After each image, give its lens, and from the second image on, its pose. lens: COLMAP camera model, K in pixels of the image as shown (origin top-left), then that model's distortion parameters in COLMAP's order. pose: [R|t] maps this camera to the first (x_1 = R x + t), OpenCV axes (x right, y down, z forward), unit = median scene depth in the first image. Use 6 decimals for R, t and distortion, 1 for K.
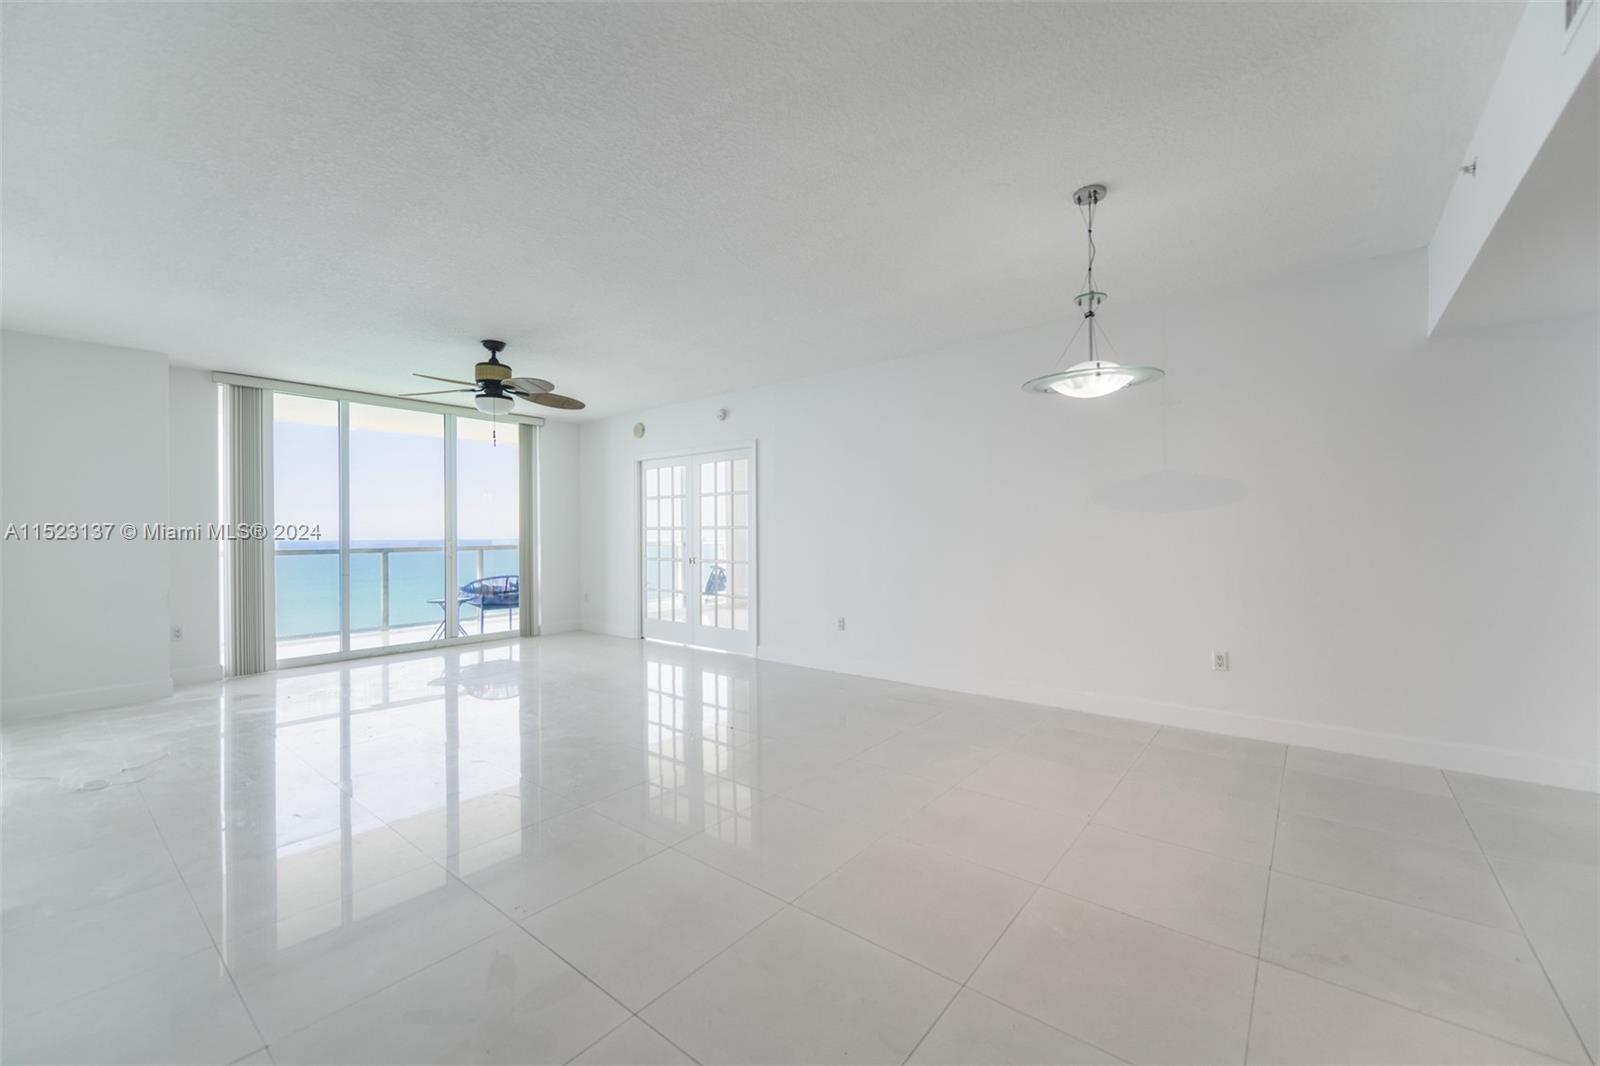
lens RADIAL K [[634.2, 0, 804.0], [0, 634.2, 531.6], [0, 0, 1]] dist [0.013414, -0.000050]
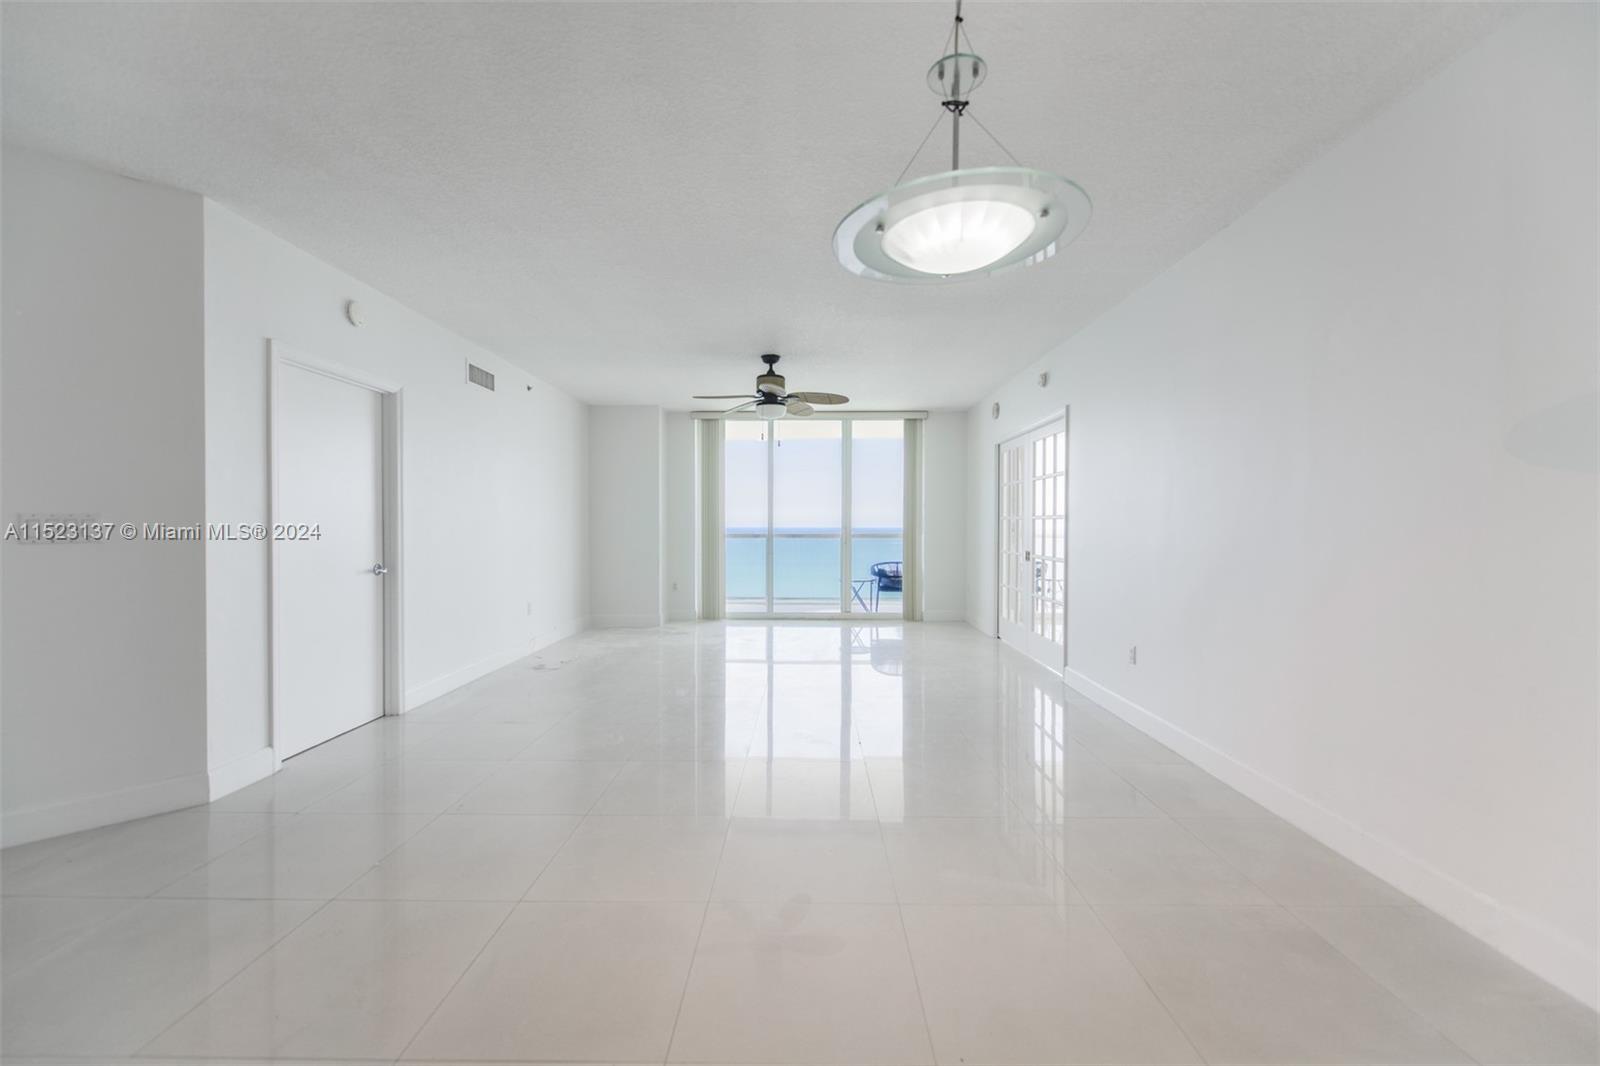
lens RADIAL K [[637.6, 0, 799.2], [0, 637.6, 524.4], [0, 0, 1]] dist [-0.001867, 0.000187]
pose [[0.619601, 0.007986, -0.784877, 0.313707], [-0.003466, 0.999966, 0.007439, -0.001765], [0.784910, -0.001889, 0.619607, 0.228118]]
